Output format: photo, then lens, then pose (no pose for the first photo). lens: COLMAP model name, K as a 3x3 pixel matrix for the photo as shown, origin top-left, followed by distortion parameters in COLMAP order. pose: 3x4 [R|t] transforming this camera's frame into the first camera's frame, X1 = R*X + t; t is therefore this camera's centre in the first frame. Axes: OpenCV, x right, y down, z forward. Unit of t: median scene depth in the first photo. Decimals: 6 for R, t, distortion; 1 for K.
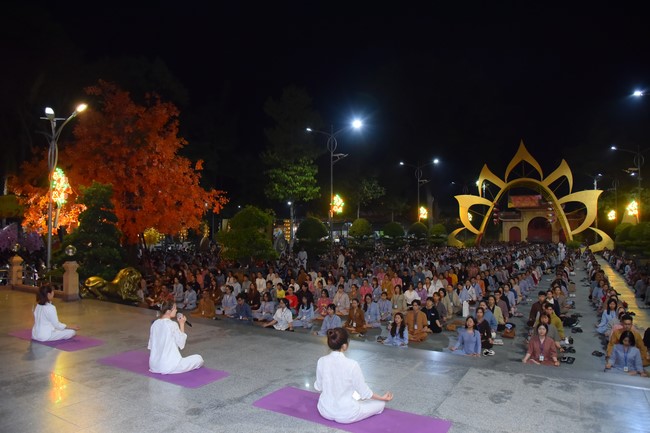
lens RADIAL K [[440.6, 0, 325.0], [0, 440.6, 216.5], [0, 0, 1]] dist [-0.120364, 0.071032]
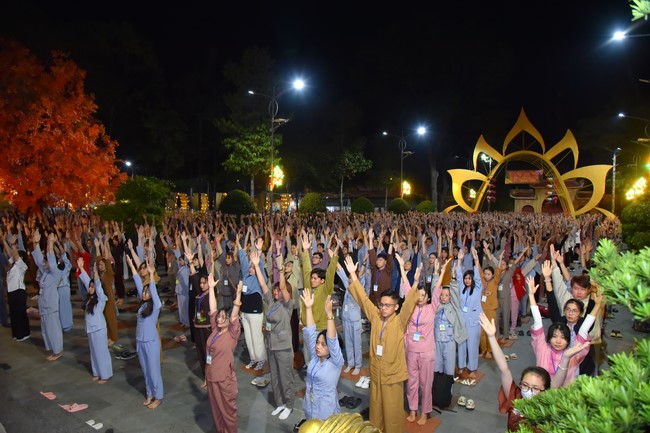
lens RADIAL K [[440.6, 0, 325.0], [0, 440.6, 216.5], [0, 0, 1]] dist [-0.120364, 0.071032]
pose [[0.997393, 0.015351, -0.070504, 0.121262], [-0.011370, 0.998337, 0.056516, 0.001294], [0.071254, -0.055567, 0.995909, 0.078950]]
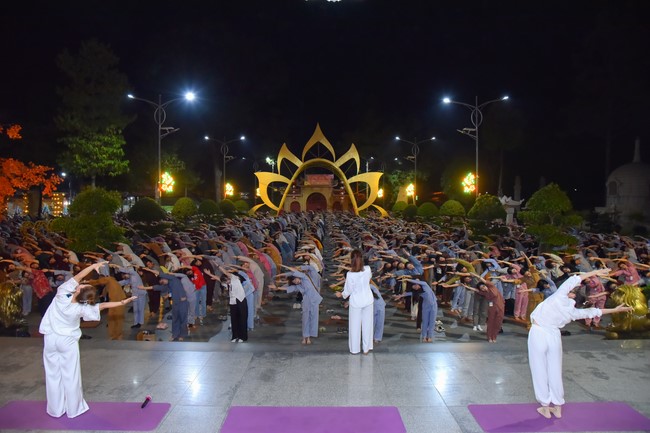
lens RADIAL K [[440.6, 0, 325.0], [0, 440.6, 216.5], [0, 0, 1]] dist [-0.120364, 0.071032]
pose [[0.859000, -0.014865, 0.511760, -0.098033], [-0.019282, 0.997930, 0.061352, -0.012478], [-0.511613, -0.062570, 0.856935, 0.035647]]
